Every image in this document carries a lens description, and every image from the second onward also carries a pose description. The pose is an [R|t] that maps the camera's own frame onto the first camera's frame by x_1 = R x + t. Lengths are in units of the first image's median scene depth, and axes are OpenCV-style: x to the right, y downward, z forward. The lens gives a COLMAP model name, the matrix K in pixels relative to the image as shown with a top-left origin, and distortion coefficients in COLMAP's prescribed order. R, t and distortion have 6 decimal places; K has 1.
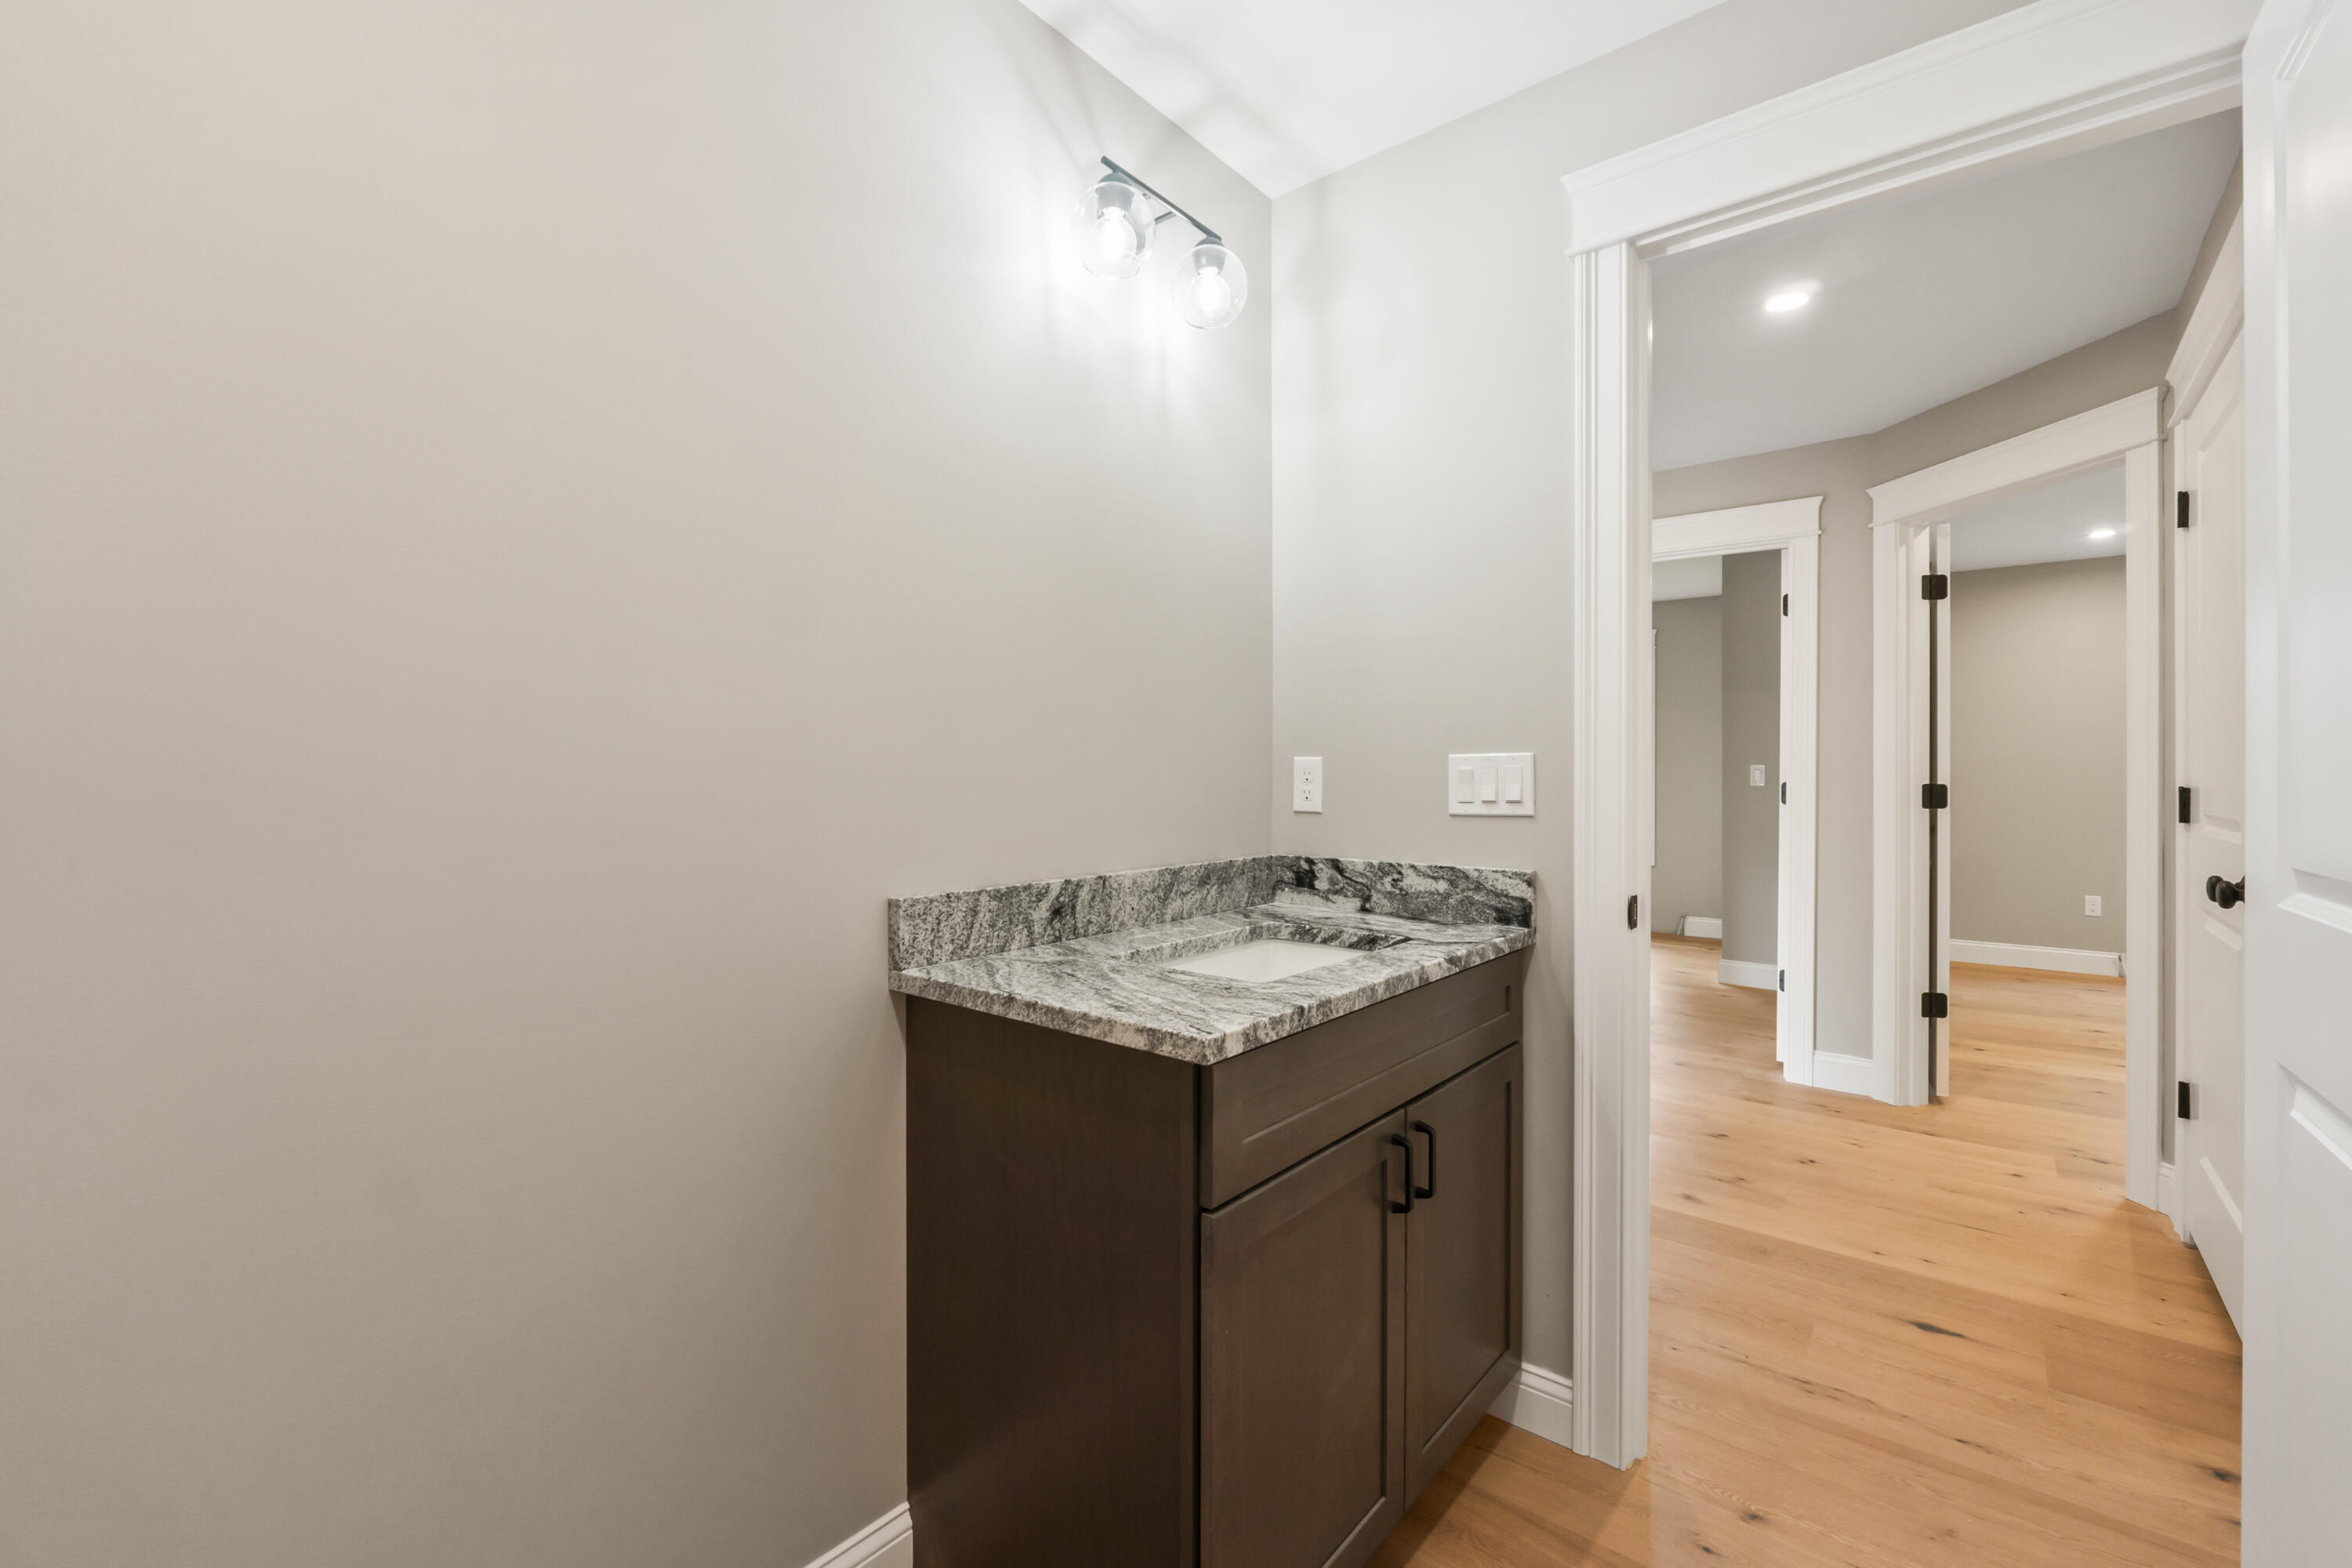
lens RADIAL K [[981.4, 0, 1176.4], [0, 981.4, 770.6], [0, 0, 1]] dist [-0.007409, 0.000138]
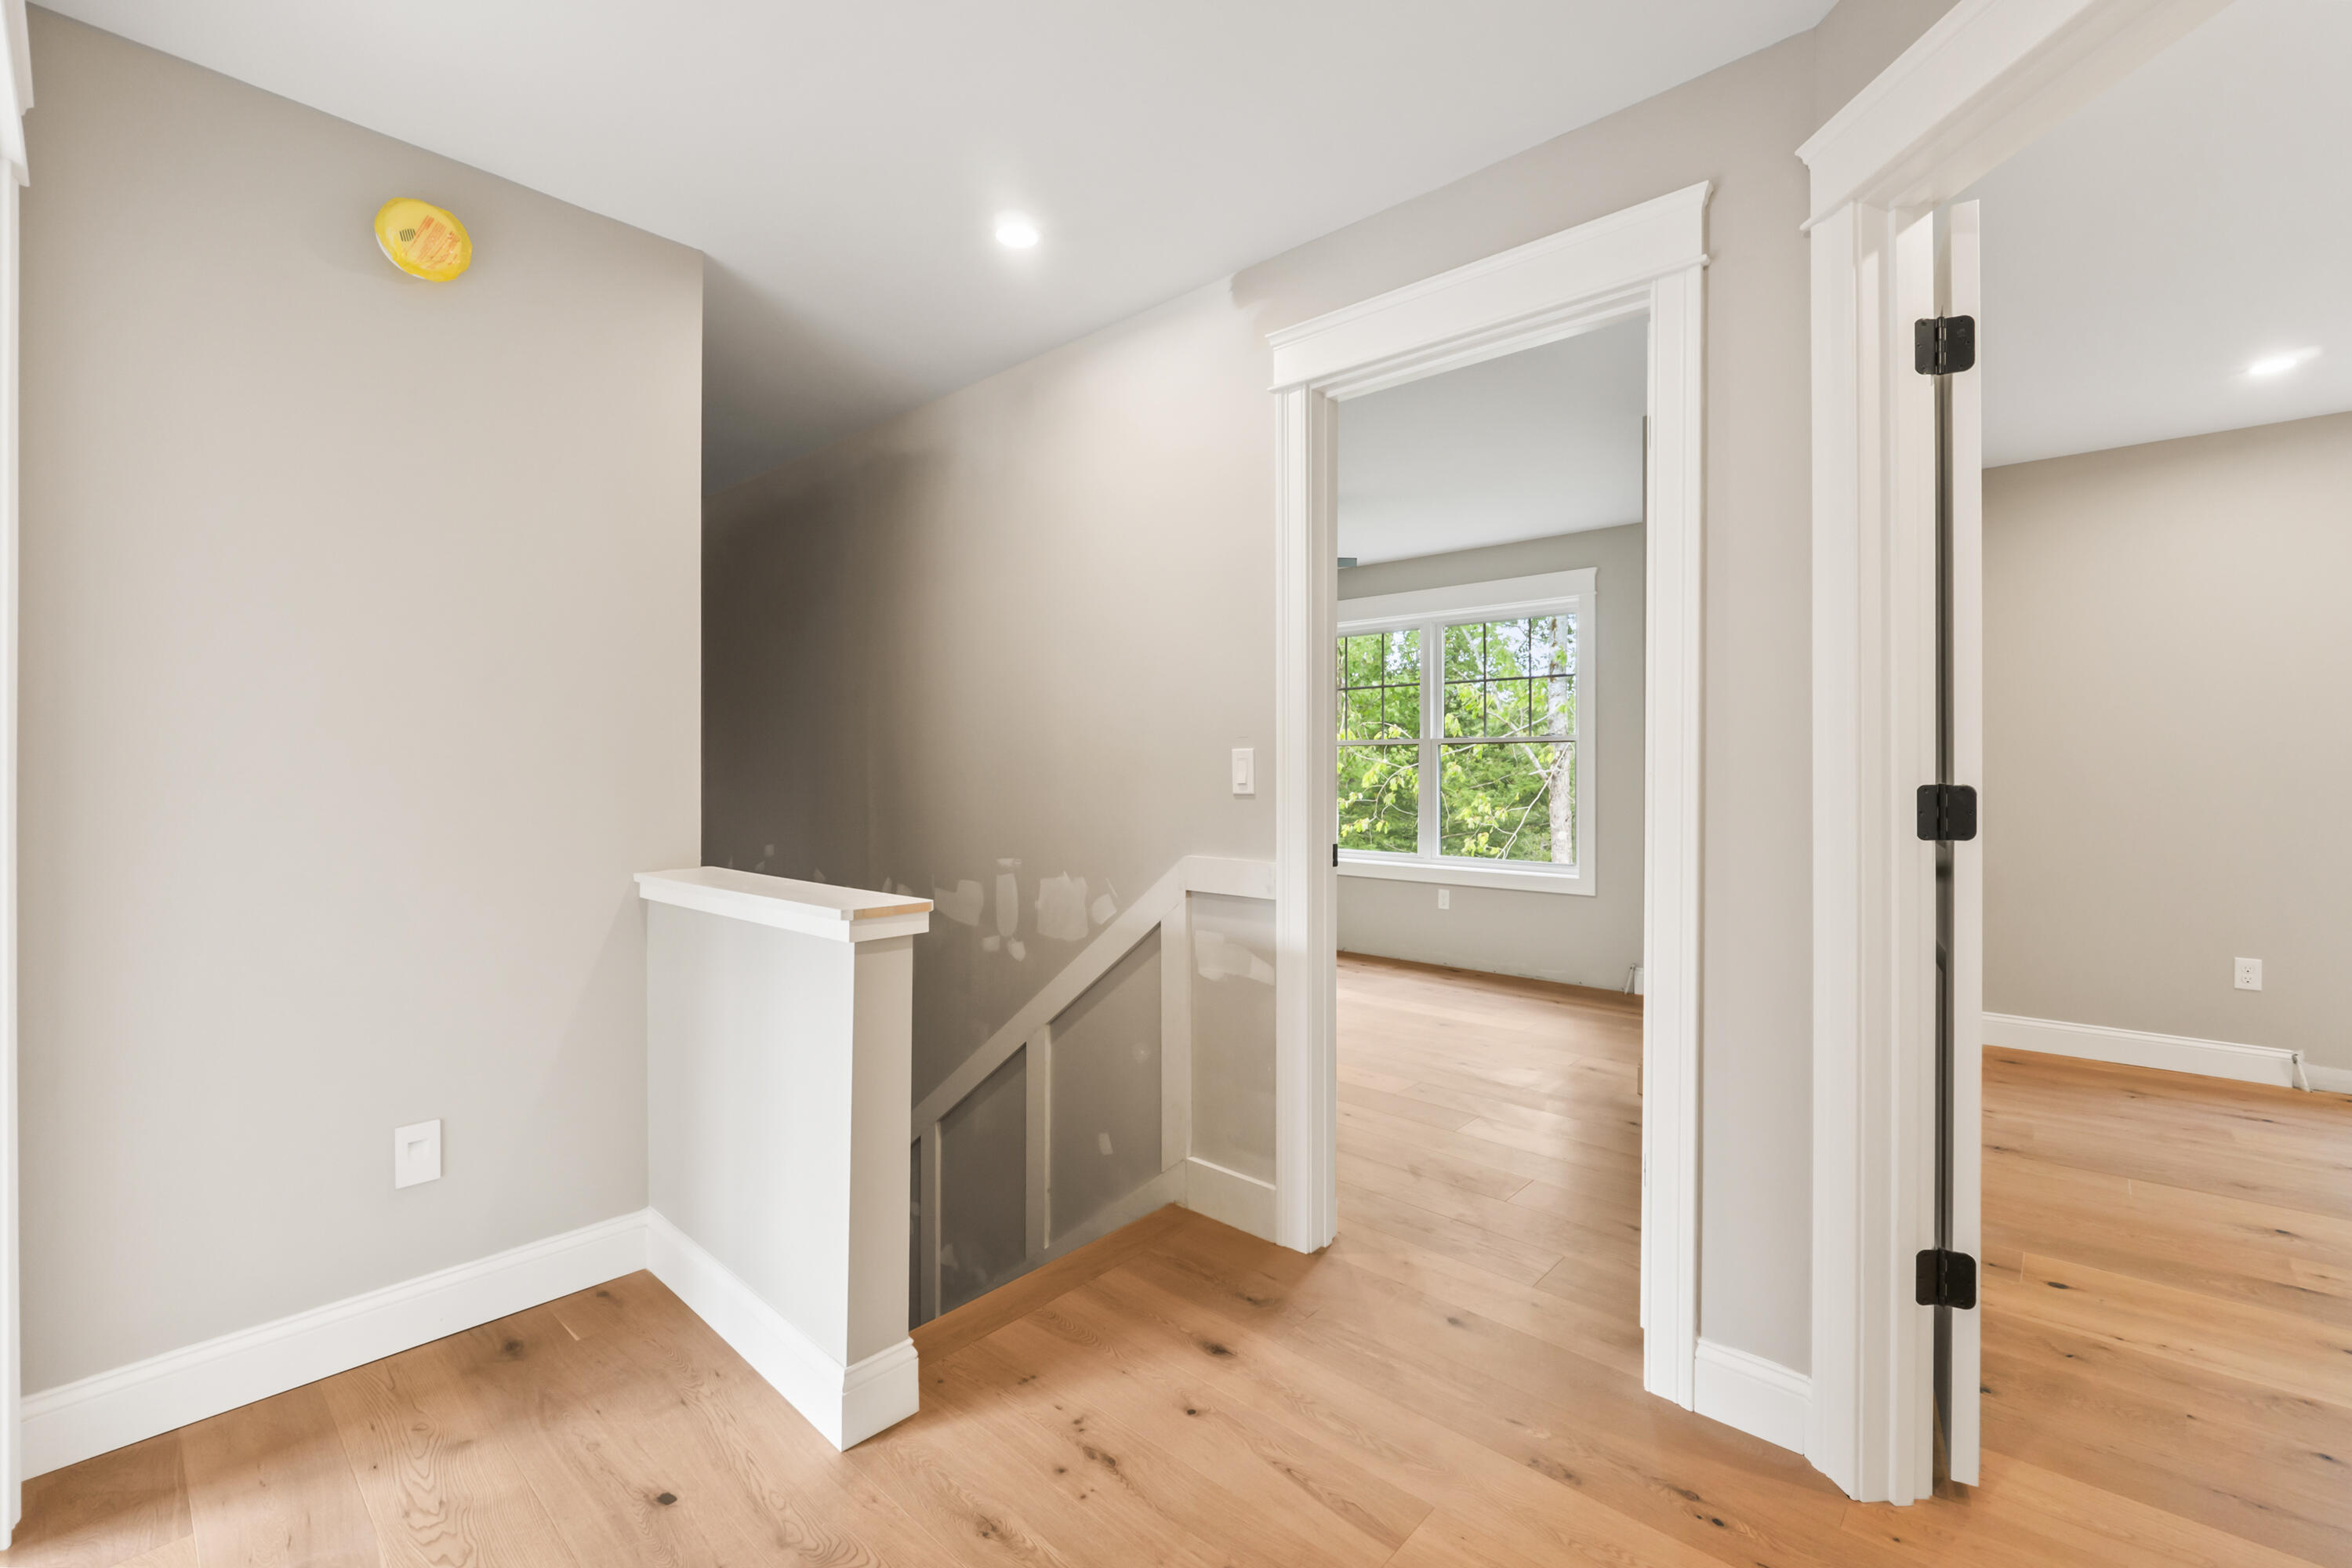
lens RADIAL K [[981.4, 0, 1176.4], [0, 981.4, 770.6], [0, 0, 1]] dist [-0.007409, 0.000138]
pose [[0.998541, -0.001023, -0.053983, 0.441320], [0.001082, 0.999999, 0.001069, 0.005957], [0.053982, -0.001126, 0.998541, 0.526767]]
